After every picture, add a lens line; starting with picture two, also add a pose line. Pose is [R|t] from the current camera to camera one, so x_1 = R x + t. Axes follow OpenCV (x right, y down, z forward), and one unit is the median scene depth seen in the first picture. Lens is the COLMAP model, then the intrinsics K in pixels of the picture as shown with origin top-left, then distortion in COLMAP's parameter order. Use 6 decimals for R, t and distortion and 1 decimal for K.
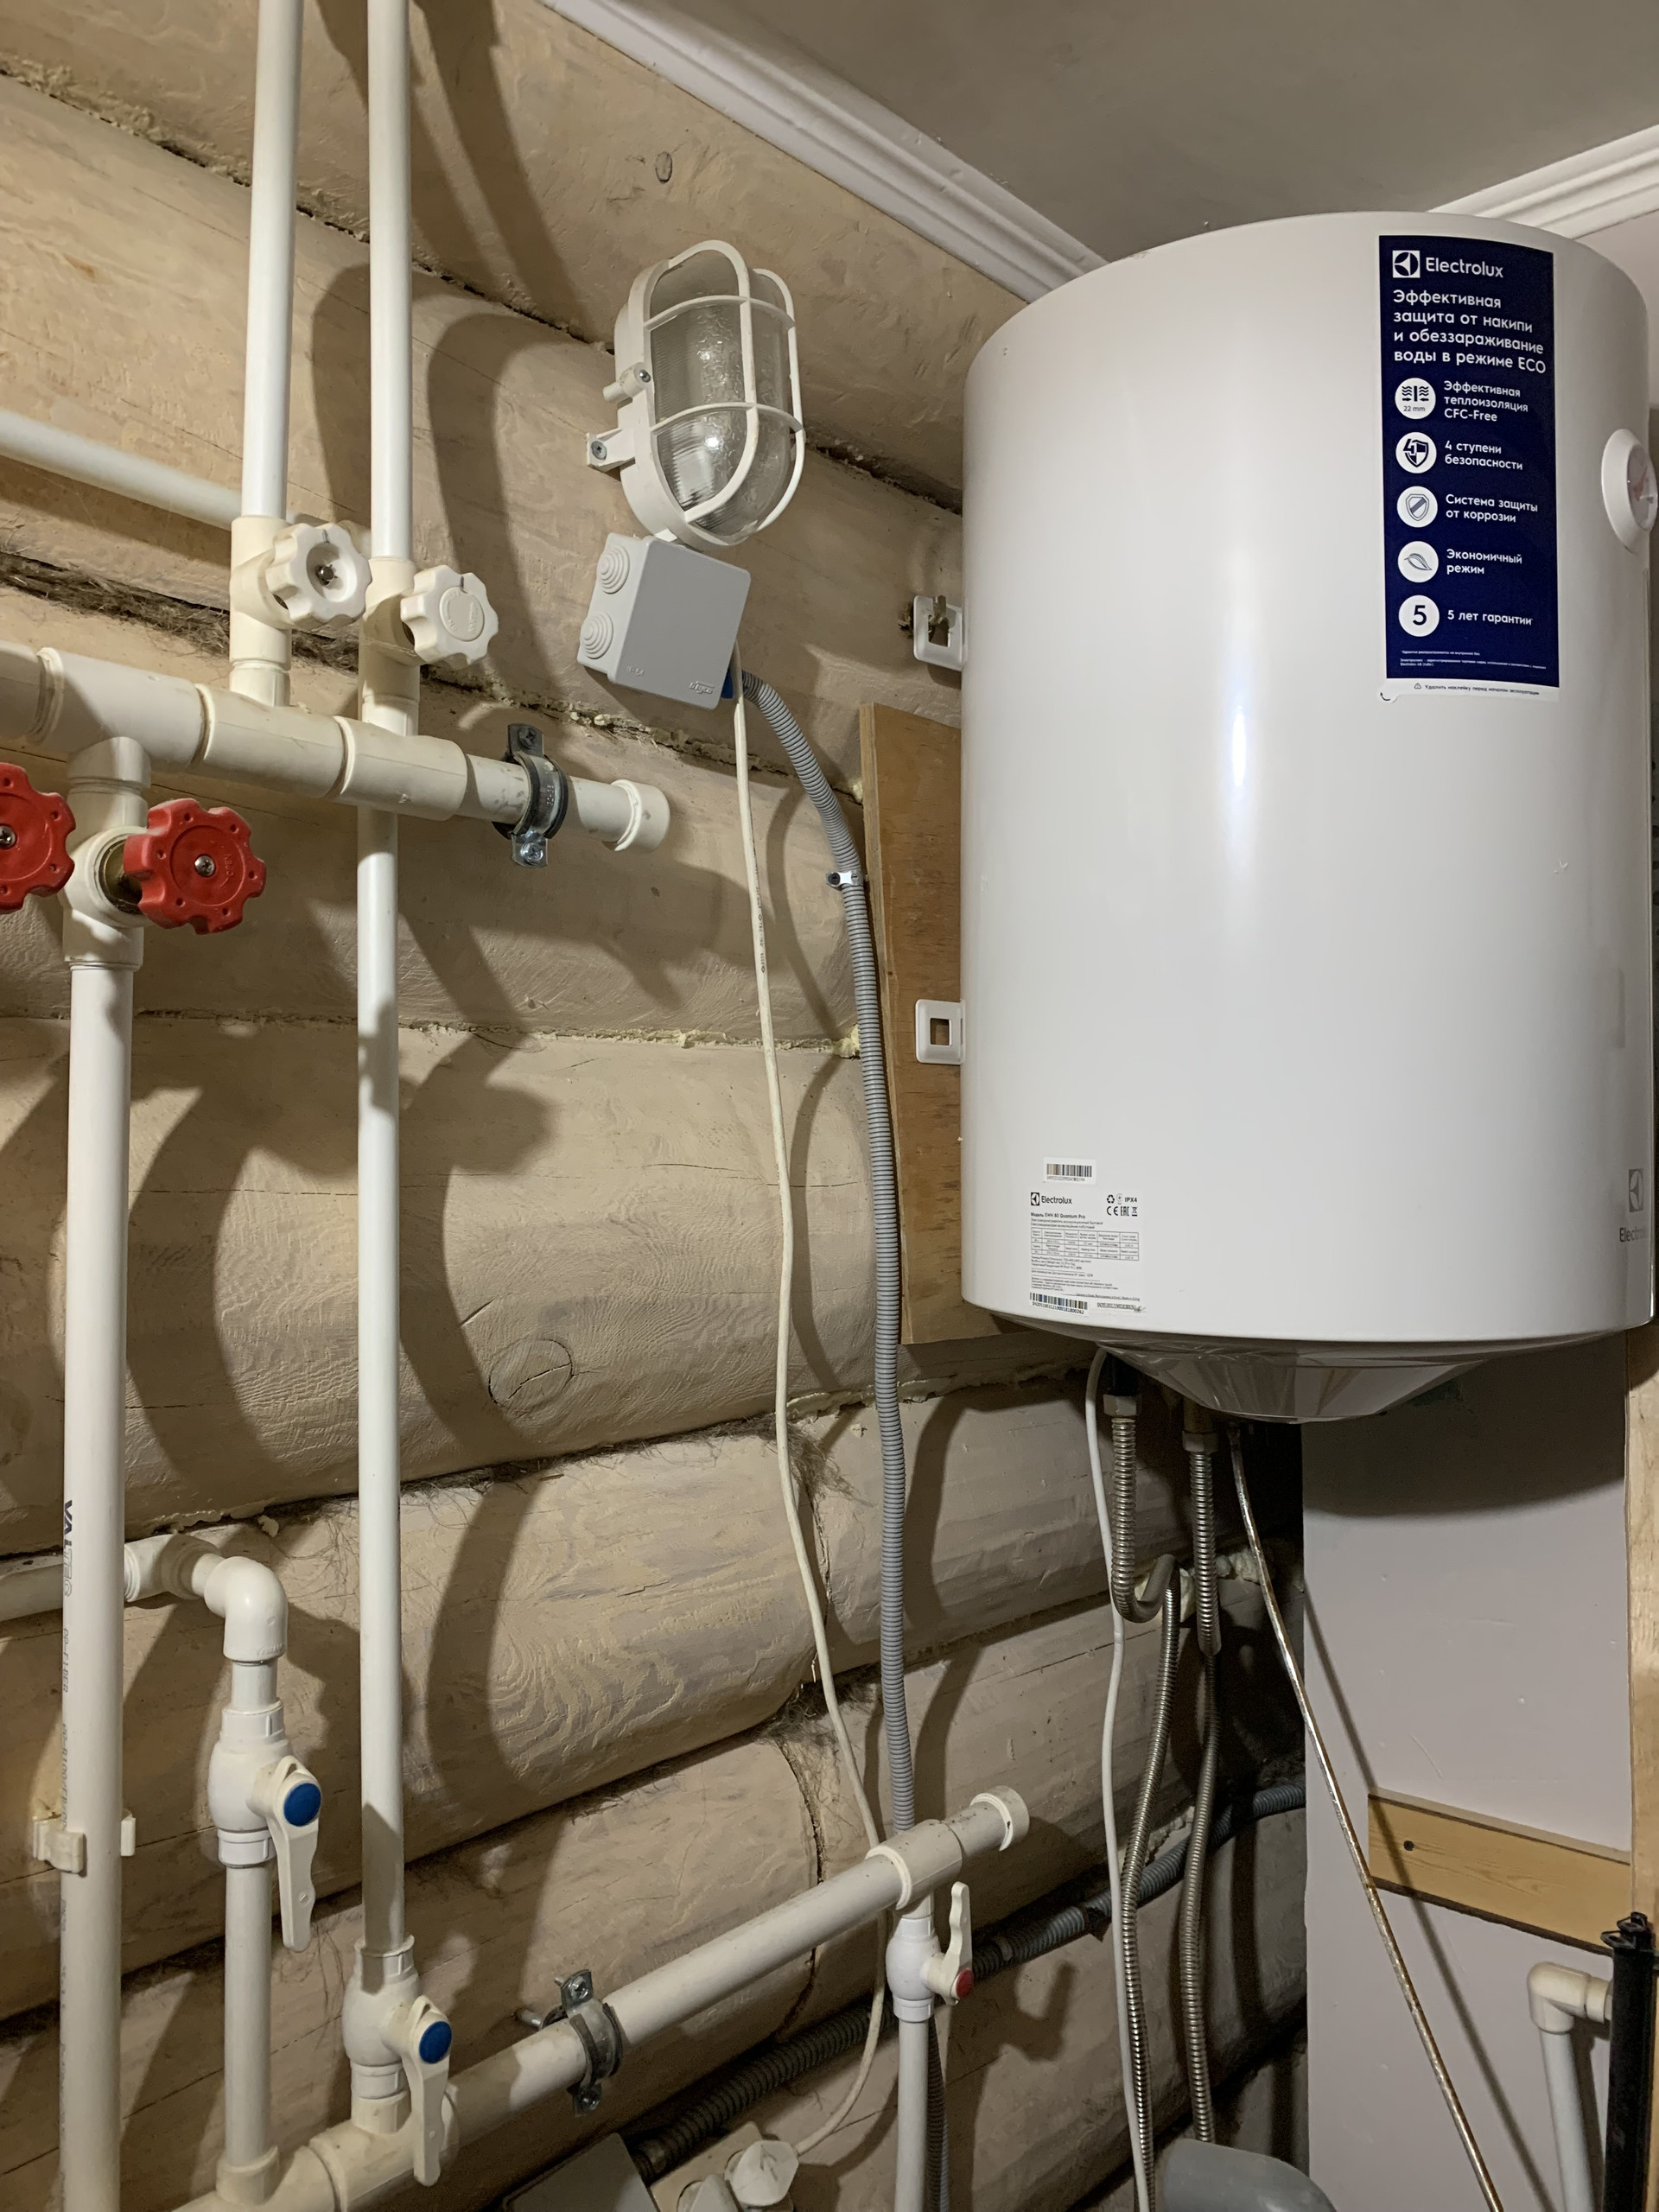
lens RADIAL K [[1657.5, 0, 775.3], [0, 1657.5, 1081.9], [0, 0, 1]] dist [0.045119, -0.068123]
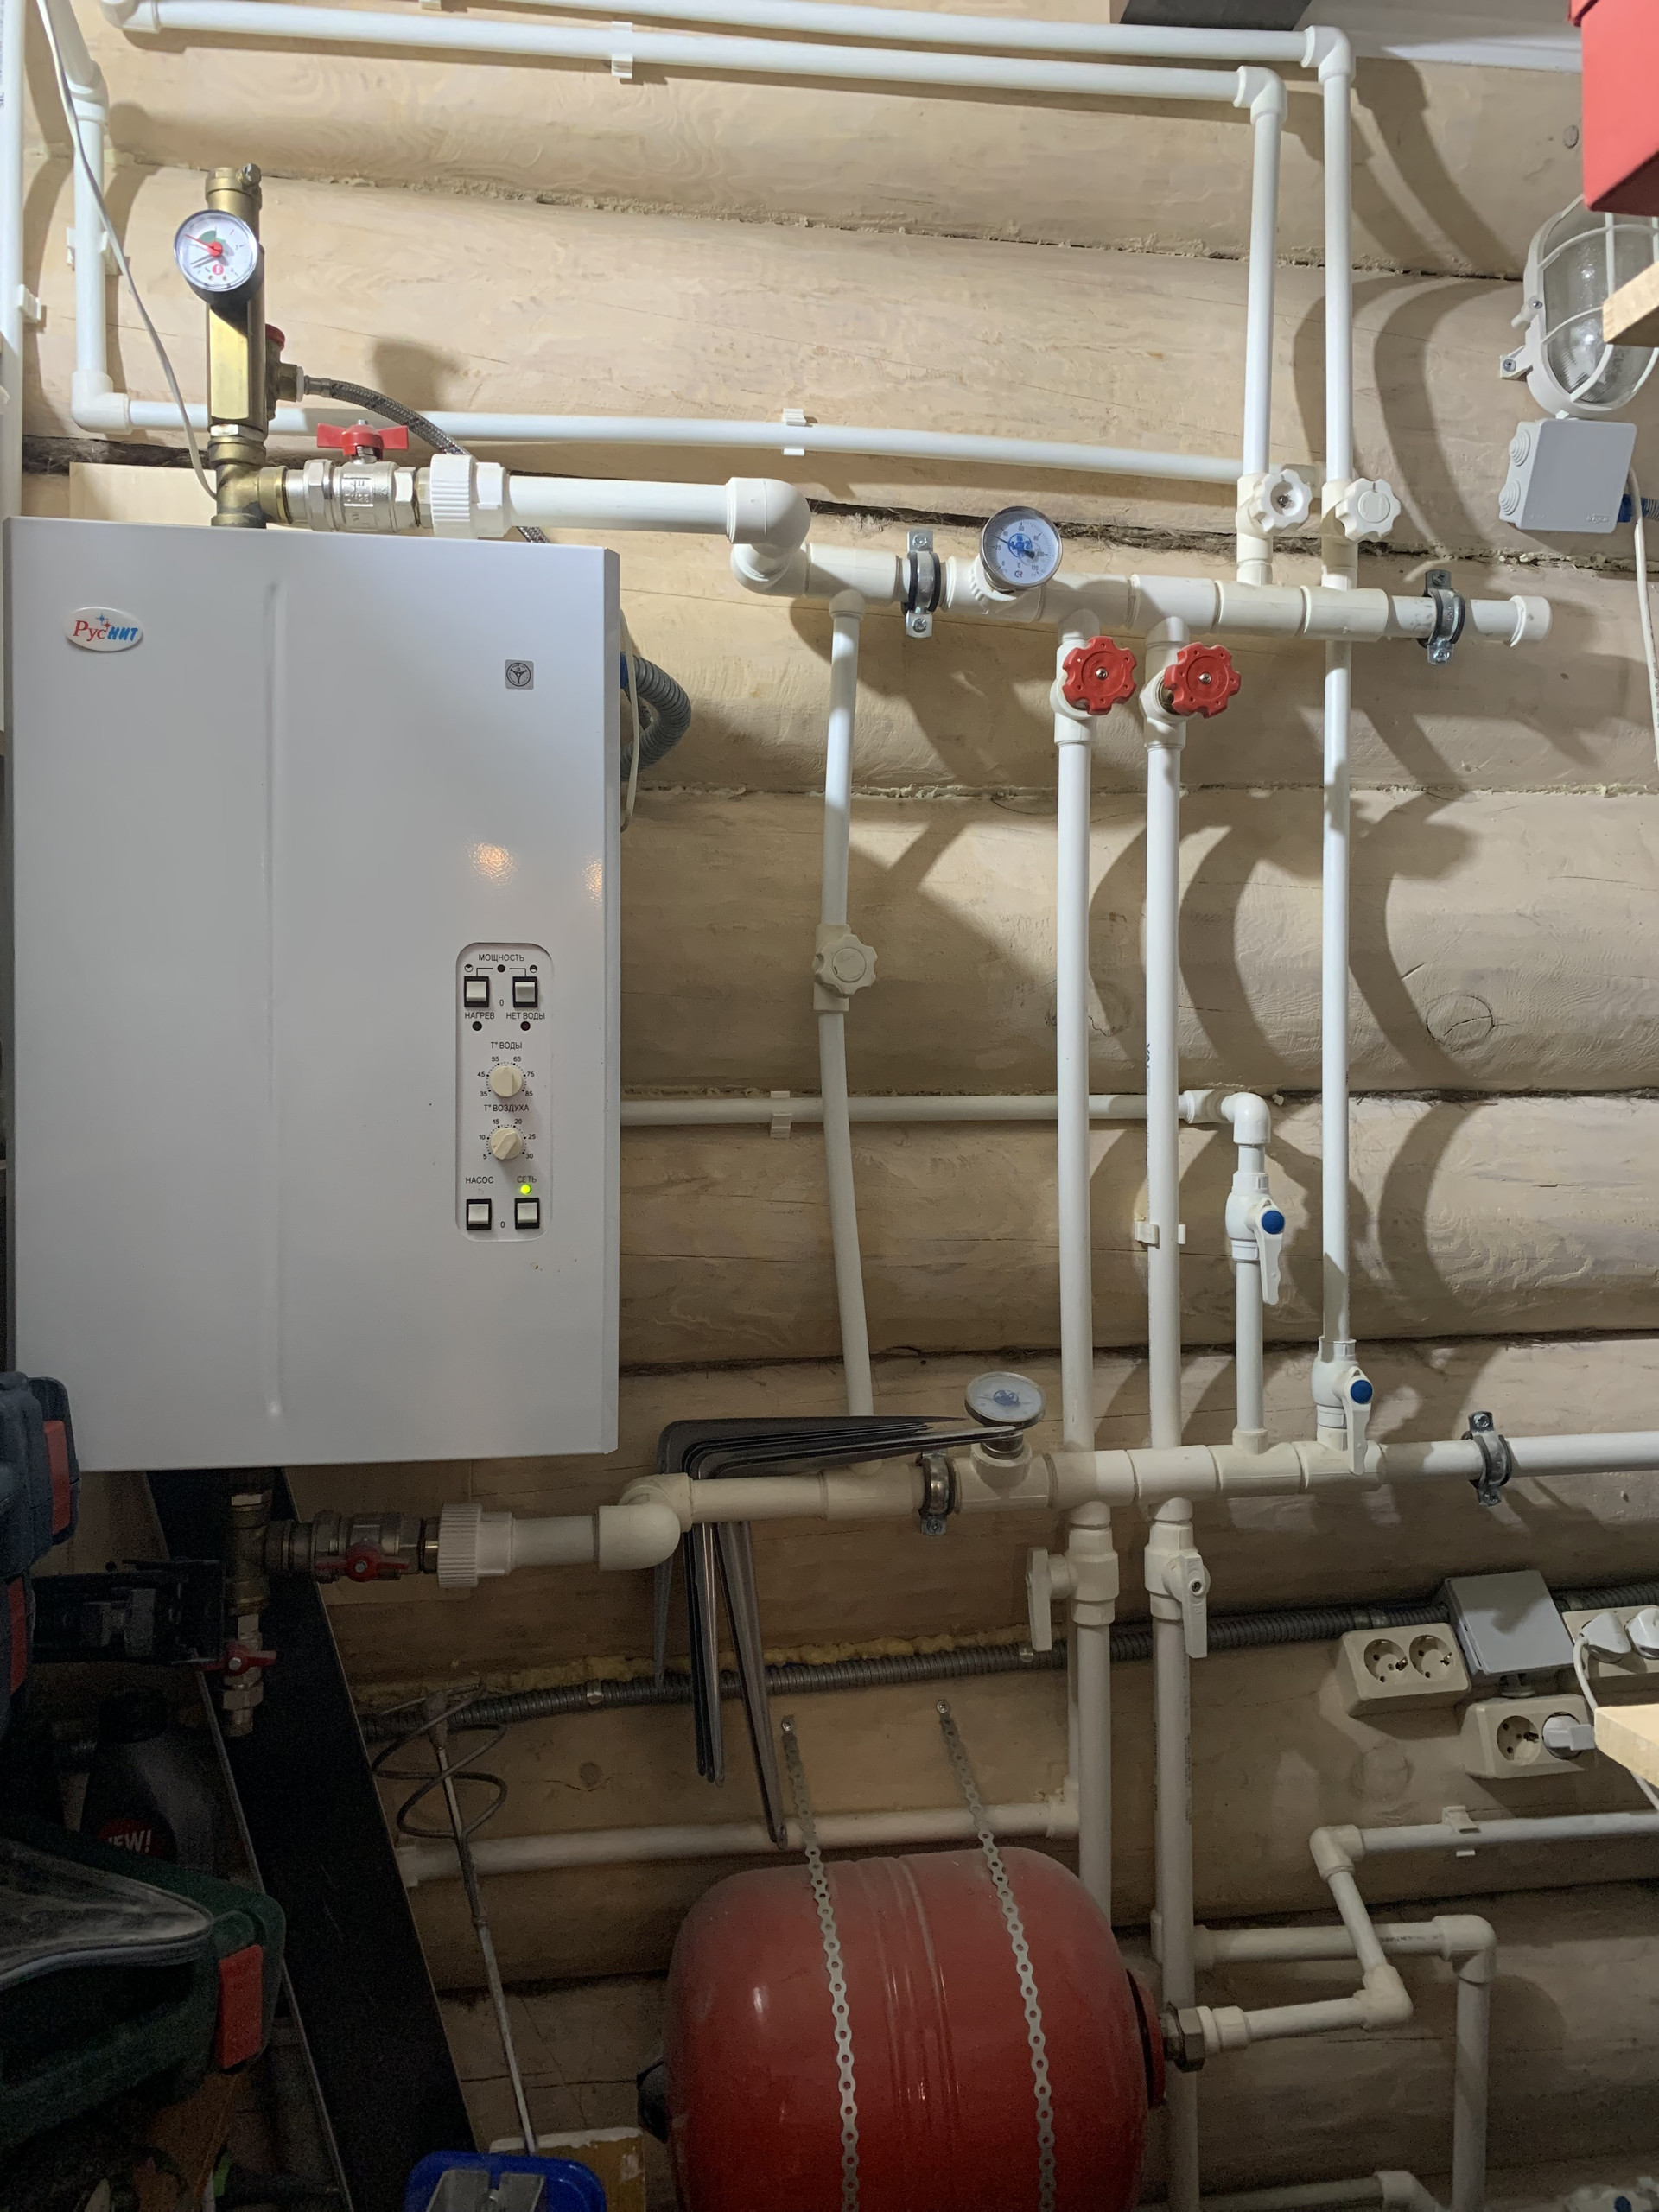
lens RADIAL K [[1692.1, 0, 829.5], [0, 1692.1, 1106.0], [0, 0, 1]] dist [0.023661, 0.003786]
pose [[0.771369, 0.015348, -0.636203, 0.402976], [0.012798, 0.999133, 0.039620, 0.197394], [0.636260, -0.038704, 0.770503, -0.543024]]
